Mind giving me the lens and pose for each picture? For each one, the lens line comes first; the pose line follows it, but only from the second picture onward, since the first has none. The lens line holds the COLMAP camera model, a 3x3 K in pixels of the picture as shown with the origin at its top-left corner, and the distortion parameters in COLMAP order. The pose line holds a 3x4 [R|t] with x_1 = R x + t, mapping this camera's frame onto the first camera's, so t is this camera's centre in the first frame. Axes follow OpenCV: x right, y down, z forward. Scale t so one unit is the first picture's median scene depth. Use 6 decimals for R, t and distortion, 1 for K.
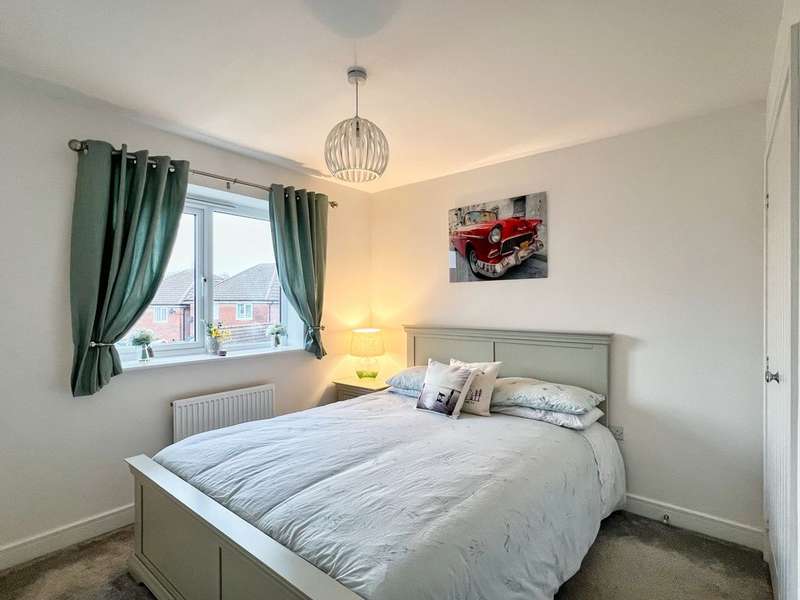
lens RADIAL K [[401.3, 0, 402.8], [0, 401.3, 302.2], [0, 0, 1]] dist [-0.001299, -0.000264]
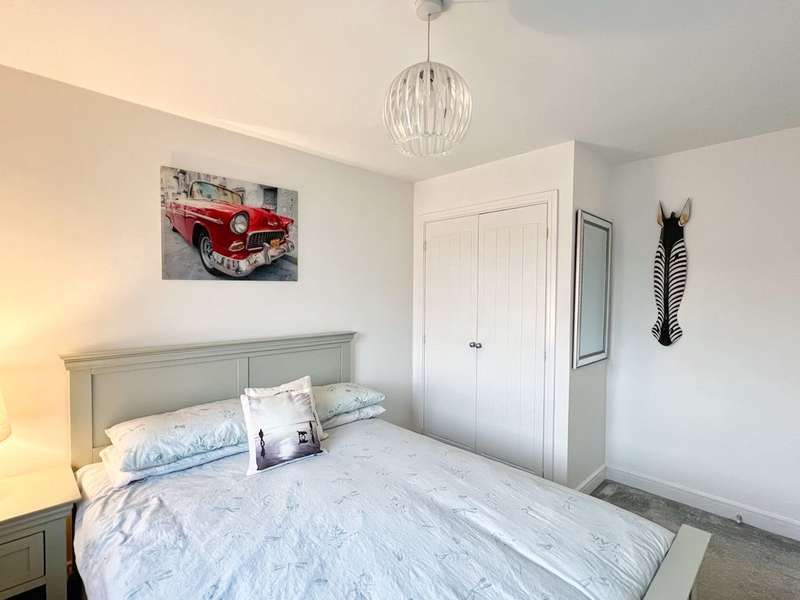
lens RADIAL K [[385.3, 0, 400.0], [0, 385.3, 303.7], [0, 0, 1]] dist [-0.003649, -0.000237]
pose [[0.120502, -0.026490, 0.992360, -0.507193], [-0.005285, 0.999613, 0.027326, -0.031986], [-0.992699, -0.008537, 0.120315, 0.608443]]
